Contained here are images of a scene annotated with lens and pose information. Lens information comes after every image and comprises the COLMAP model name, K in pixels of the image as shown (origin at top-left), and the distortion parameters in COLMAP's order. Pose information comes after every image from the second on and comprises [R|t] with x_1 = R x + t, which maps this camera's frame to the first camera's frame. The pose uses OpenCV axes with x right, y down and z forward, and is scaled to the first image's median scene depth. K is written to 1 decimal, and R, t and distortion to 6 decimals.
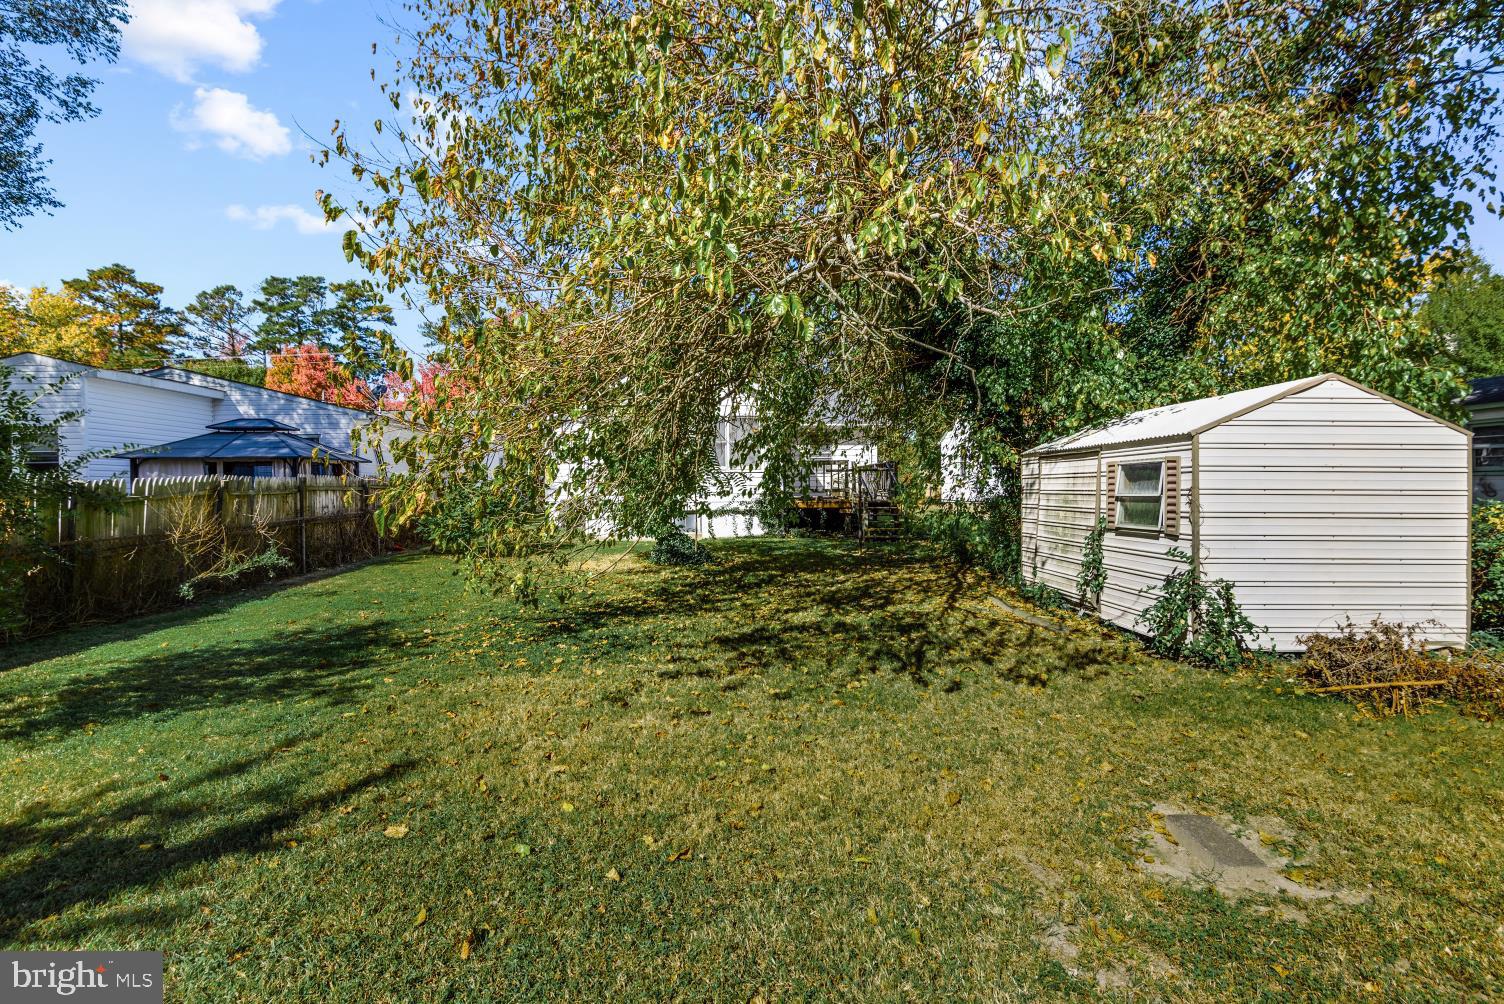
lens RADIAL K [[680.7, 0, 752.0], [0, 680.7, 502.0], [0, 0, 1]] dist [0.002750, -0.008042]
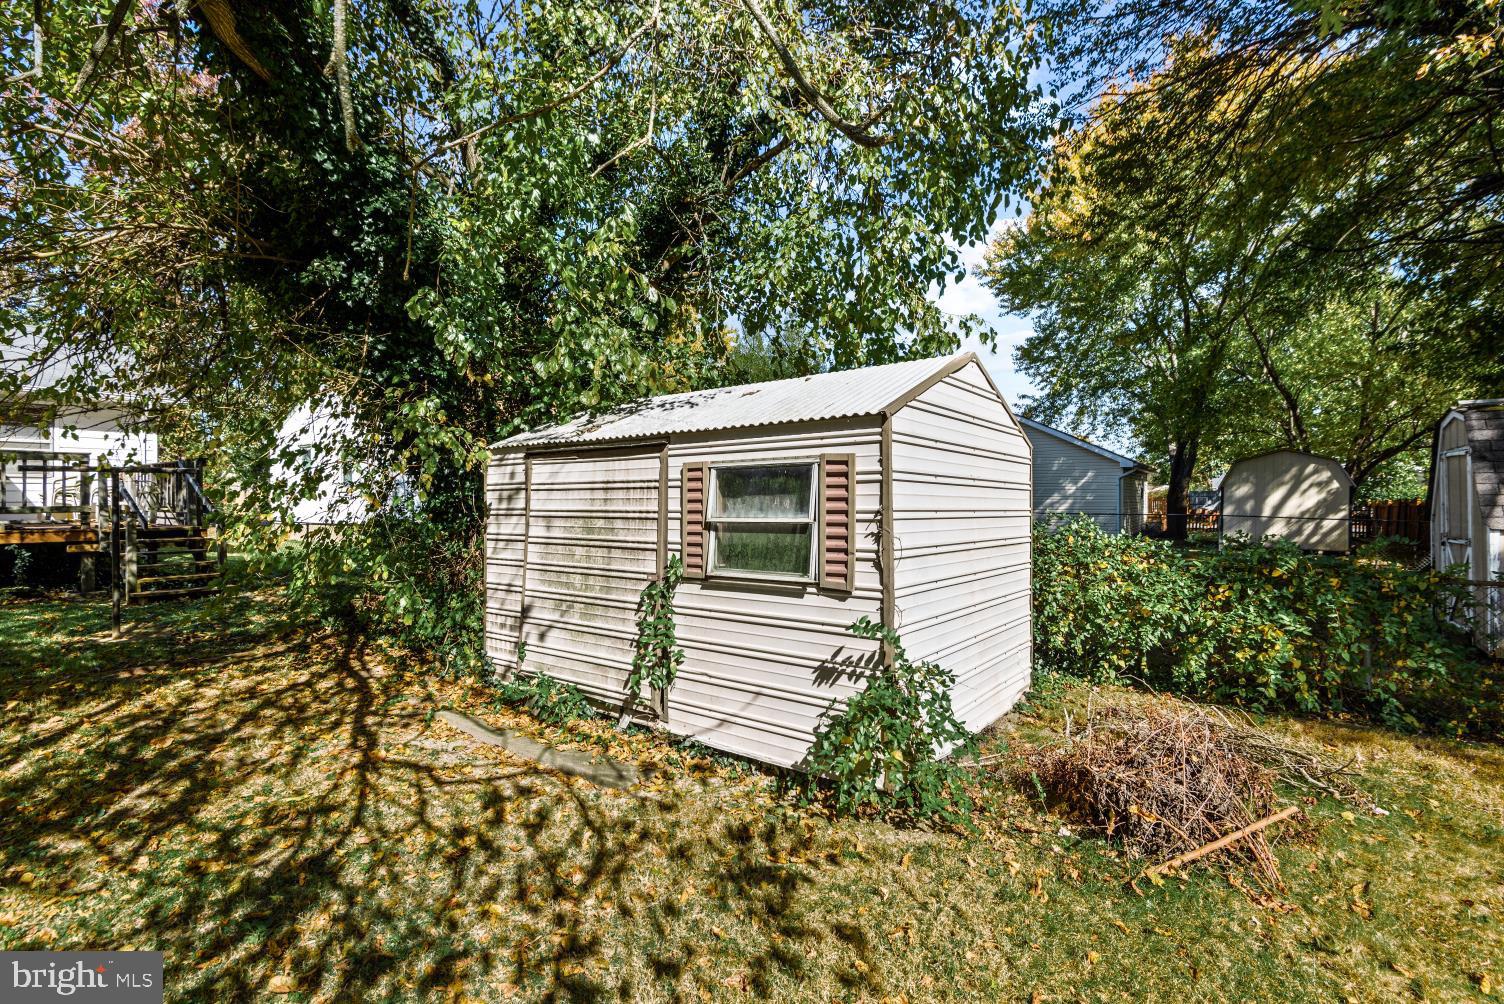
lens RADIAL K [[680.7, 0, 752.0], [0, 680.7, 502.0], [0, 0, 1]] dist [0.002750, -0.008042]
pose [[0.616980, 0.005323, 0.786960, 0.096731], [0.012870, 0.999775, -0.016852, -0.014320], [-0.786873, 0.020525, 0.616773, 0.574264]]
